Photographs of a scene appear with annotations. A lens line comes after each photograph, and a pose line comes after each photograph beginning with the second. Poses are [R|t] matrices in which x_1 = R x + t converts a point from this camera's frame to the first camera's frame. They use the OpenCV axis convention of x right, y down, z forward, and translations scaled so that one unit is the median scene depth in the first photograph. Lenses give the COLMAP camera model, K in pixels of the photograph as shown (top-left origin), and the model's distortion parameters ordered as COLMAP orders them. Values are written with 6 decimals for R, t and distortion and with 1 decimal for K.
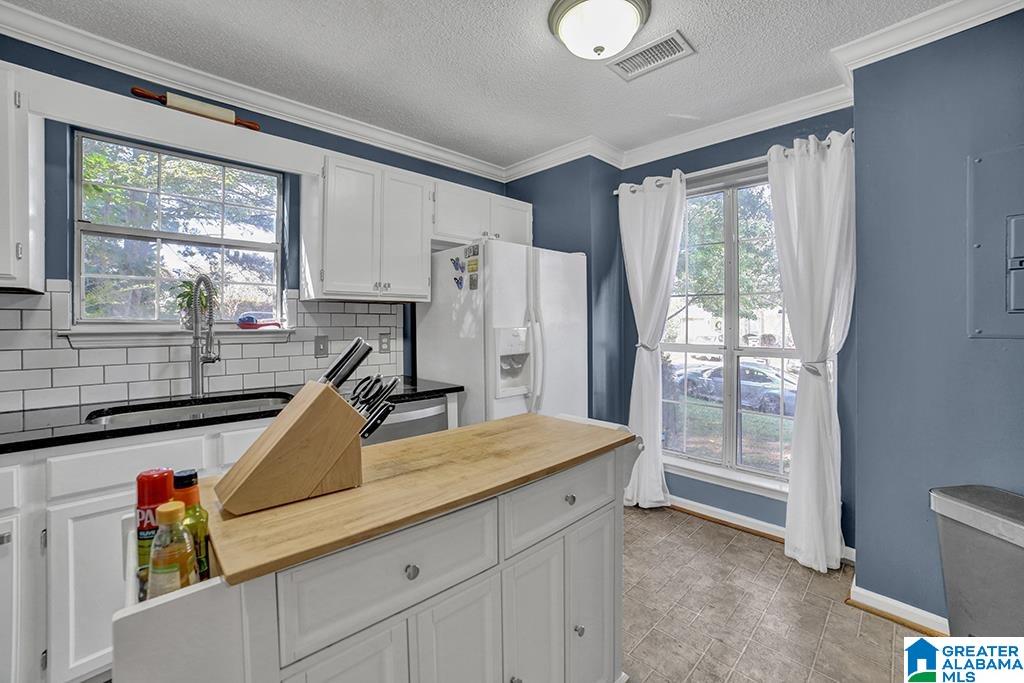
lens RADIAL K [[426.9, 0, 517.7], [0, 426.9, 318.7], [0, 0, 1]] dist [0.000147, 0.000178]
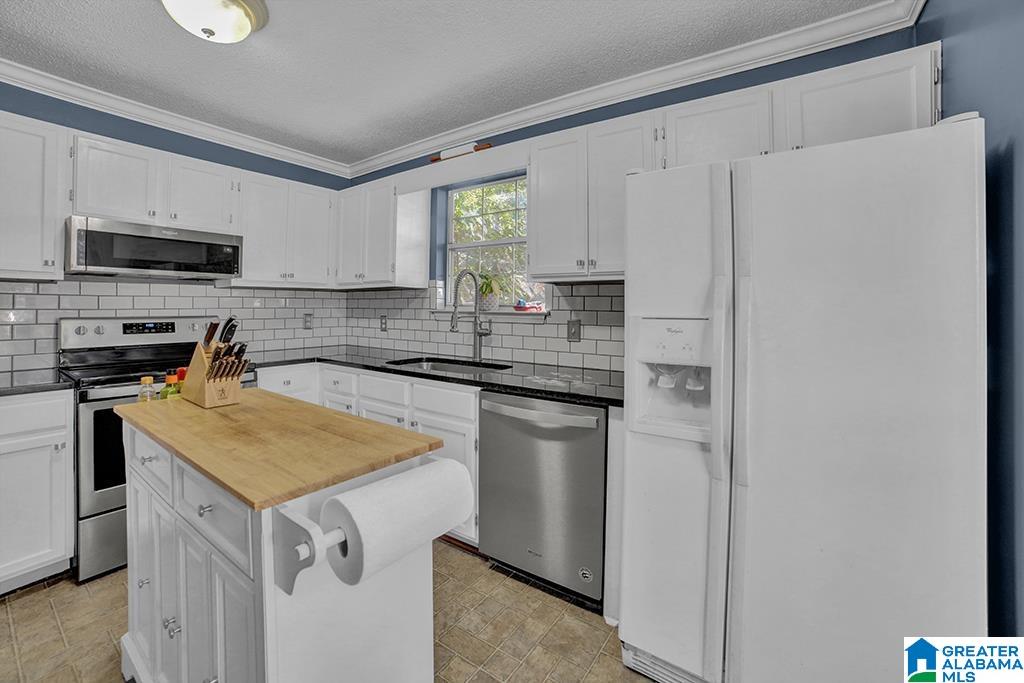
lens RADIAL K [[442.0, 0, 510.8], [0, 442.0, 299.0], [0, 0, 1]] dist [-0.000236, 0.000033]
pose [[0.176792, -0.013100, -0.984161, 0.660264], [0.002960, 0.999914, -0.012778, 0.007141], [0.984244, -0.000654, 0.176815, 0.859669]]
